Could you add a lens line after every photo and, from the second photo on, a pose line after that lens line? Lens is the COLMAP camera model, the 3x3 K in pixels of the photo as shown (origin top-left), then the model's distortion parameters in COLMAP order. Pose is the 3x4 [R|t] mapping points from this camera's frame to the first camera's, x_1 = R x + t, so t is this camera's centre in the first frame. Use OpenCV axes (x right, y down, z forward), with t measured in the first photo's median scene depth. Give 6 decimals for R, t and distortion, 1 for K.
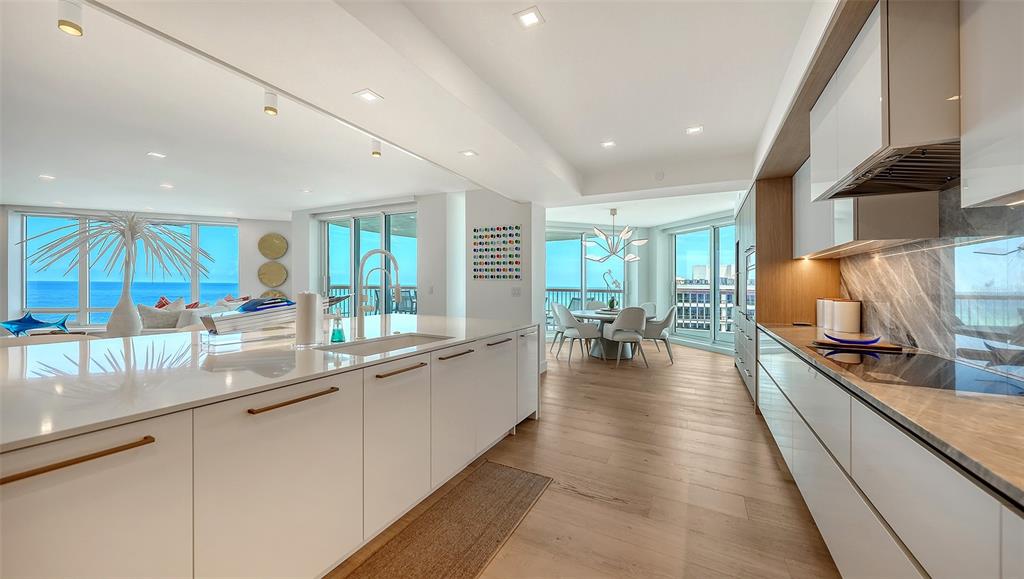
lens RADIAL K [[356.8, 0, 512.5], [0, 356.8, 285.5], [0, 0, 1]] dist [0.000118, -0.000062]
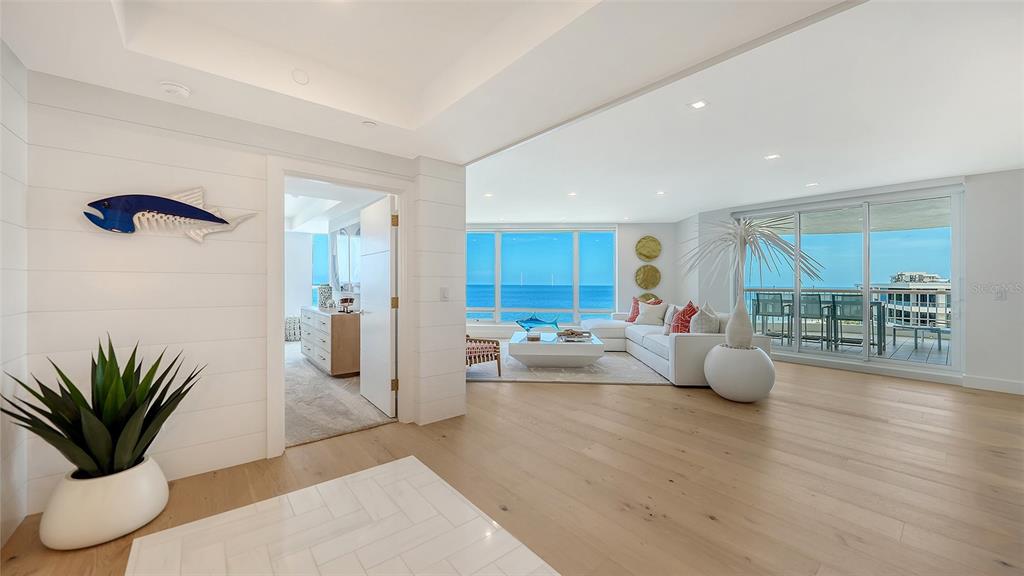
lens RADIAL K [[371.3, 0, 509.3], [0, 371.3, 282.1], [0, 0, 1]] dist [-0.003859, -0.000219]
pose [[0.920985, -0.009441, -0.389484, -0.977944], [0.005795, 0.999928, -0.010536, -0.014584], [0.389555, 0.007446, 0.920973, -0.166393]]
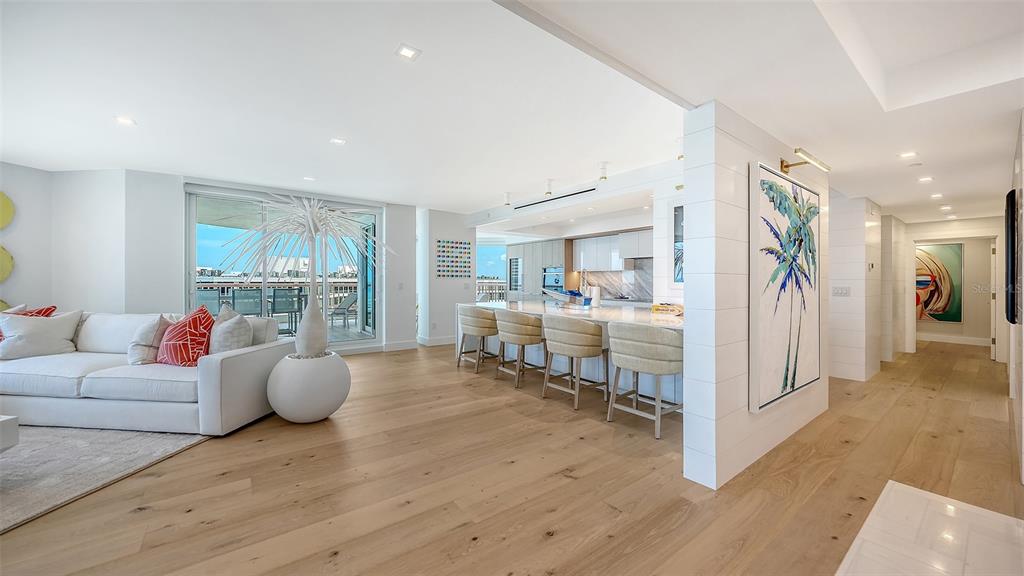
lens RADIAL K [[371.3, 0, 508.4], [0, 371.3, 276.9], [0, 0, 1]] dist [-0.003859, -0.000219]
pose [[0.433703, 0.000933, 0.901055, -1.277696], [0.000305, 0.999999, -0.001182, -0.018864], [-0.901056, 0.000787, 0.433703, 0.157798]]
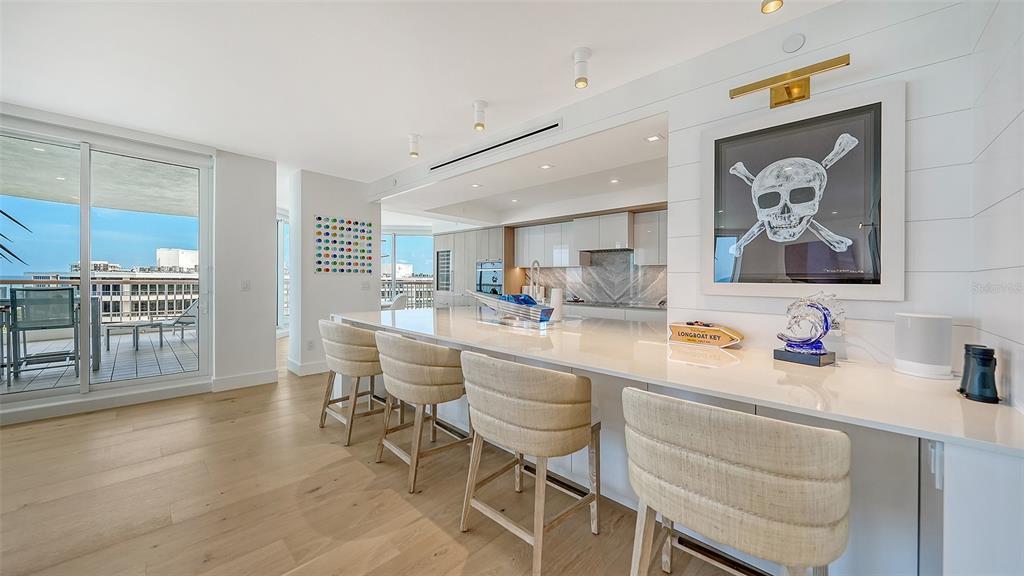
lens RADIAL K [[361.8, 0, 504.2], [0, 361.8, 281.3], [0, 0, 1]] dist [-0.000489, 0.000246]
pose [[0.289101, -0.011797, 0.957226, -0.858255], [-0.007869, 0.999861, 0.014699, -0.013518], [-0.957266, -0.011782, 0.288968, 0.294035]]
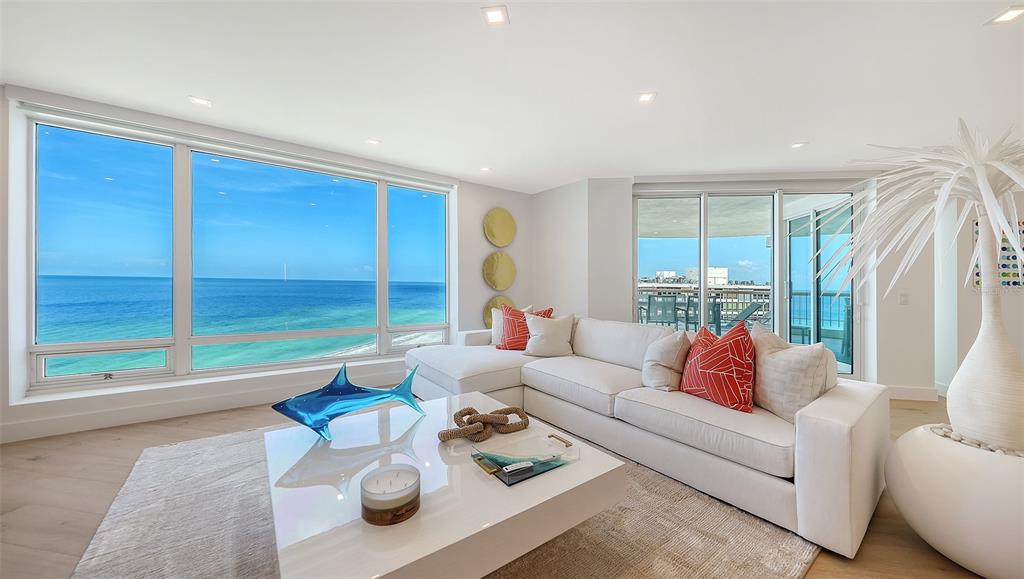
lens RADIAL K [[356.8, 0, 517.5], [0, 356.8, 286.9], [0, 0, 1]] dist [0.000118, -0.000062]
pose [[0.947291, 0.002287, 0.320365, -1.334735], [-0.007557, 0.999856, 0.015209, -0.020112], [-0.320284, -0.016829, 0.947172, 0.594346]]
